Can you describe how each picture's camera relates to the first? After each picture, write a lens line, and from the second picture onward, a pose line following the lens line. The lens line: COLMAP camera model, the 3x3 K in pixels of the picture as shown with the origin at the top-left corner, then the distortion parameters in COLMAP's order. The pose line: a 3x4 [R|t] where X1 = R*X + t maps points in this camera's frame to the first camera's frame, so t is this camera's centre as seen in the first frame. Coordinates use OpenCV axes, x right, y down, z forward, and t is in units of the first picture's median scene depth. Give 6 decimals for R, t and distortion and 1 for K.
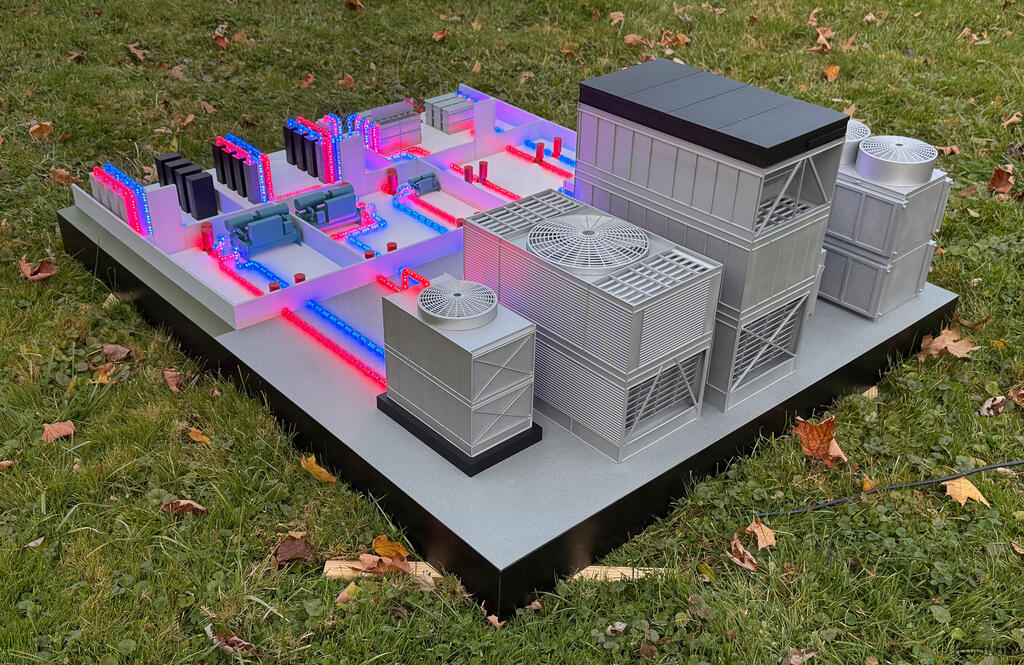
lens RADIAL K [[1048.8, 0, 505.4], [0, 1048.8, 397.7], [0, 0, 1]] dist [0.174764, -0.367411]
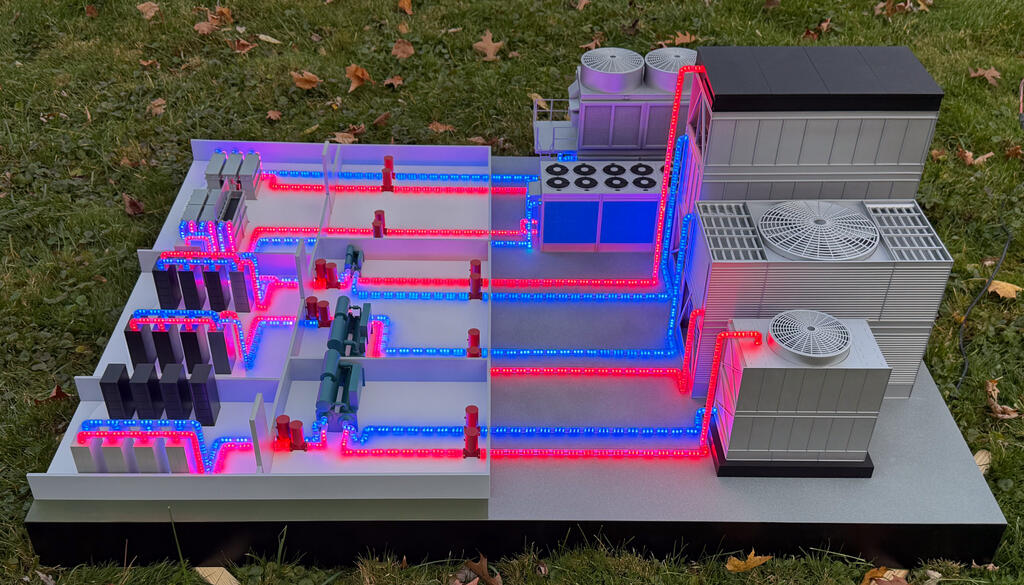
lens RADIAL K [[1053.3, 0, 512.4], [0, 1053.3, 370.8], [0, 0, 1]] dist [0.132267, -0.244712]
pose [[0.648065, -0.477028, 0.593681, -0.702946], [0.425174, 0.873360, 0.237632, -0.350322], [-0.631854, 0.098417, 0.768814, 0.333074]]
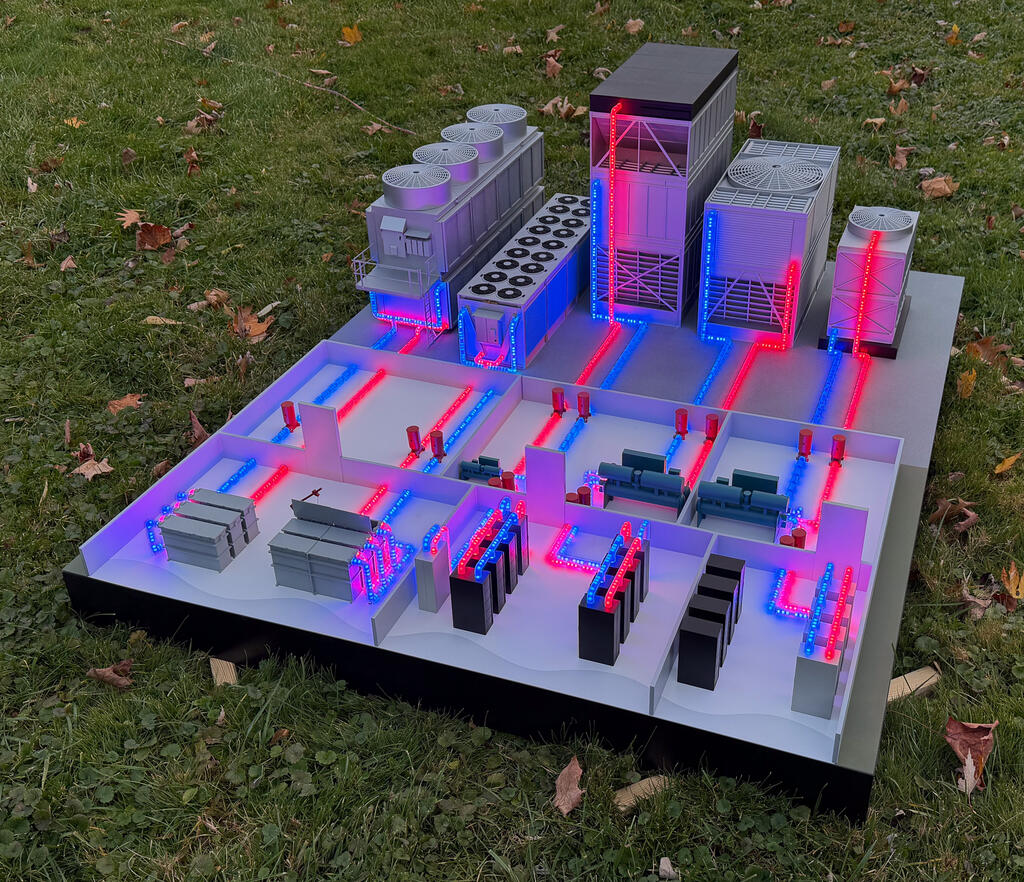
lens RADIAL K [[1177.7, 0, 583.6], [0, 1177.7, 449.3], [0, 0, 1]] dist [0.147158, -0.349136]
pose [[-0.495191, -0.482258, 0.722643, -0.863522], [0.490157, 0.531679, 0.690698, -0.926427], [-0.717309, 0.696236, -0.026900, 1.234336]]
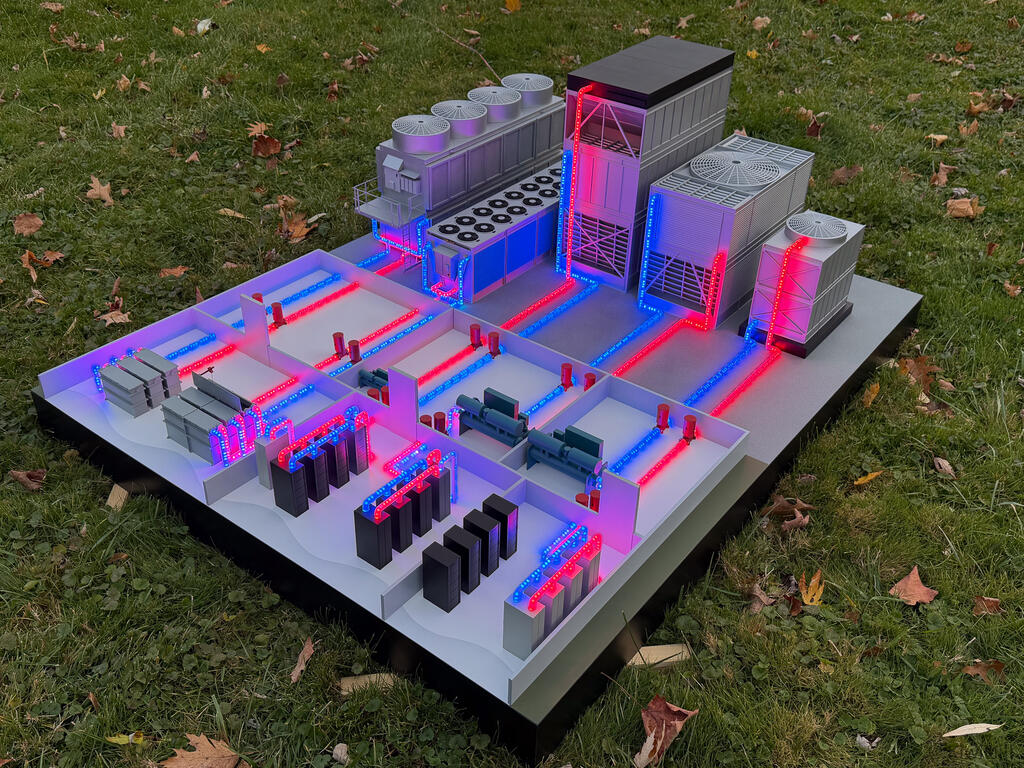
lens RADIAL K [[995.4, 0, 512.0], [0, 995.4, 384.0], [0, 0, 1]] dist [0.119797, -0.239487]
pose [[-0.191284, -0.567194, 0.801062, -0.924515], [0.533276, 0.625115, 0.569954, -0.753348], [-0.824031, 0.536211, 0.182897, 0.988200]]
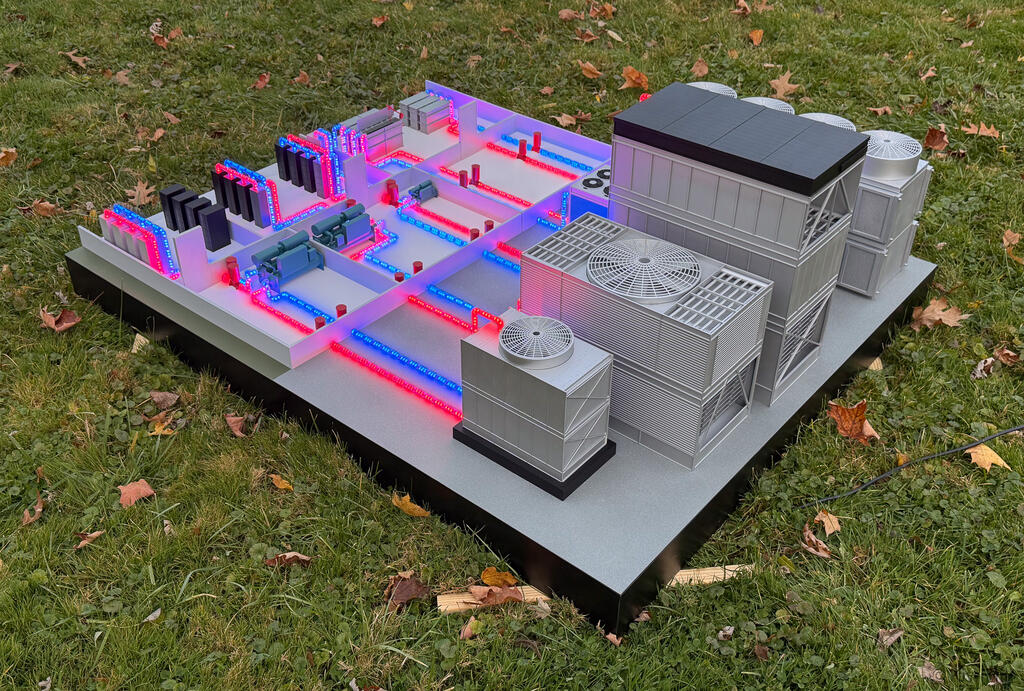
lens RADIAL K [[1026.3, 0, 512.0], [0, 1026.3, 345.5], [0, 0, 1]] dist [0.165994, -0.333706]
pose [[0.987851, -0.100655, 0.118398, -0.160397], [0.096844, 0.994592, 0.037529, -0.105061], [-0.121535, -0.025607, 0.992257, -0.023773]]
